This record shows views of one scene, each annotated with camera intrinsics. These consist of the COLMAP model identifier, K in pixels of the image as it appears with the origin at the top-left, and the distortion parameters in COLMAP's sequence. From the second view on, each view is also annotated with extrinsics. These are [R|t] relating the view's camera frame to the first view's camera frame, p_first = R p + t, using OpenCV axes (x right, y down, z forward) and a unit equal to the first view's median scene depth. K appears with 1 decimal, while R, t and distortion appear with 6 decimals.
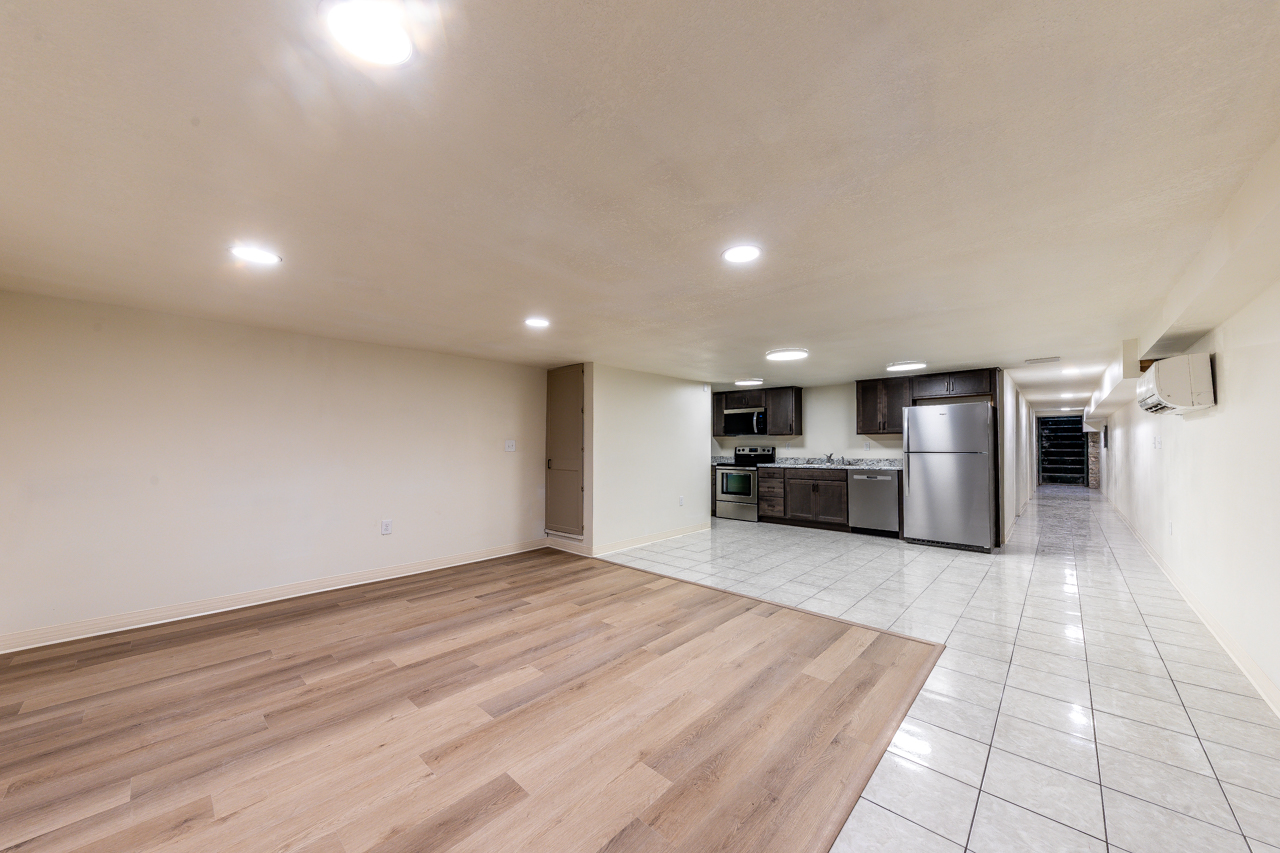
lens RADIAL K [[445.5, 0, 645.1], [0, 445.5, 436.4], [0, 0, 1]] dist [0.001515, 0.000089]
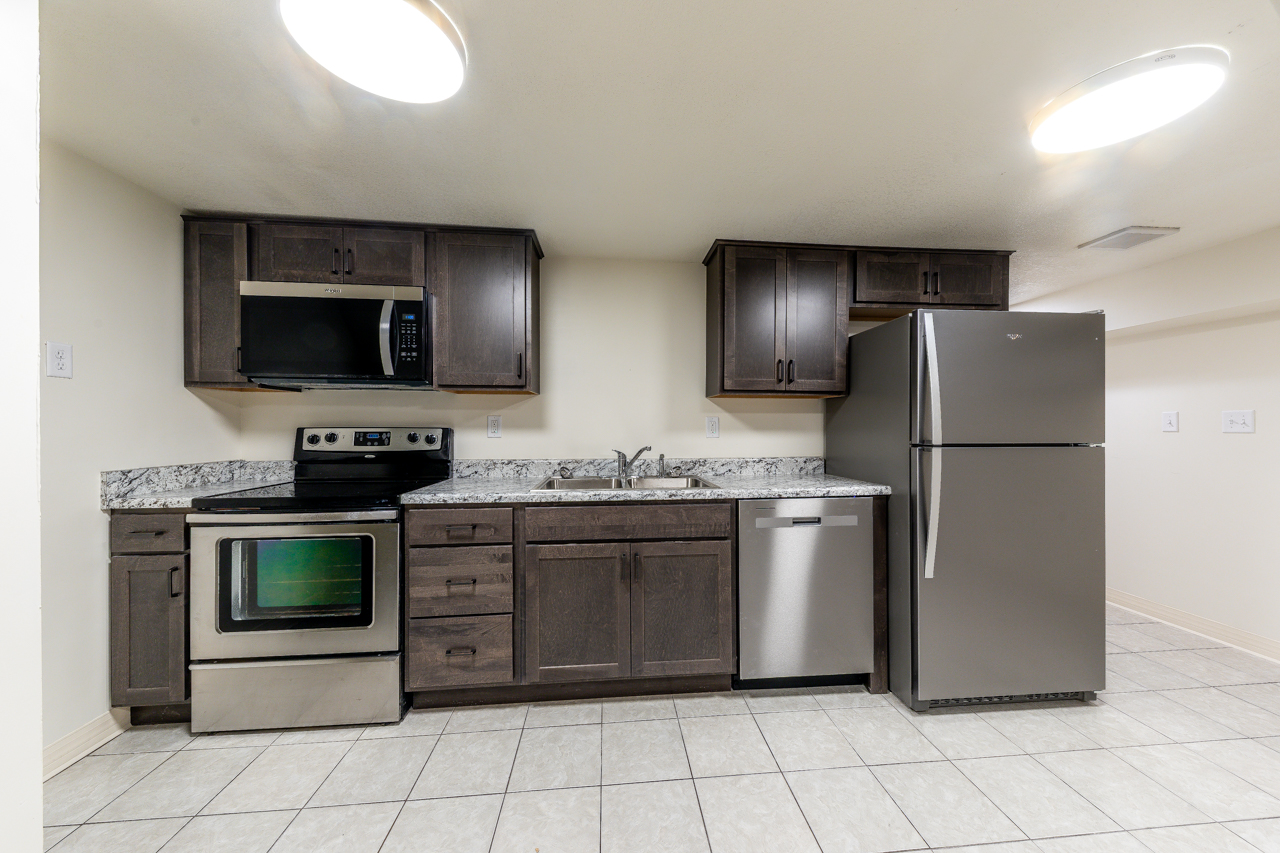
lens RADIAL K [[445.5, 0, 645.9], [0, 445.5, 432.4], [0, 0, 1]] dist [0.001515, 0.000089]
pose [[0.658290, -0.007625, 0.752726, 0.149271], [-0.021830, 0.999335, 0.029214, 0.015375], [-0.752448, -0.035663, 0.657685, 0.714016]]
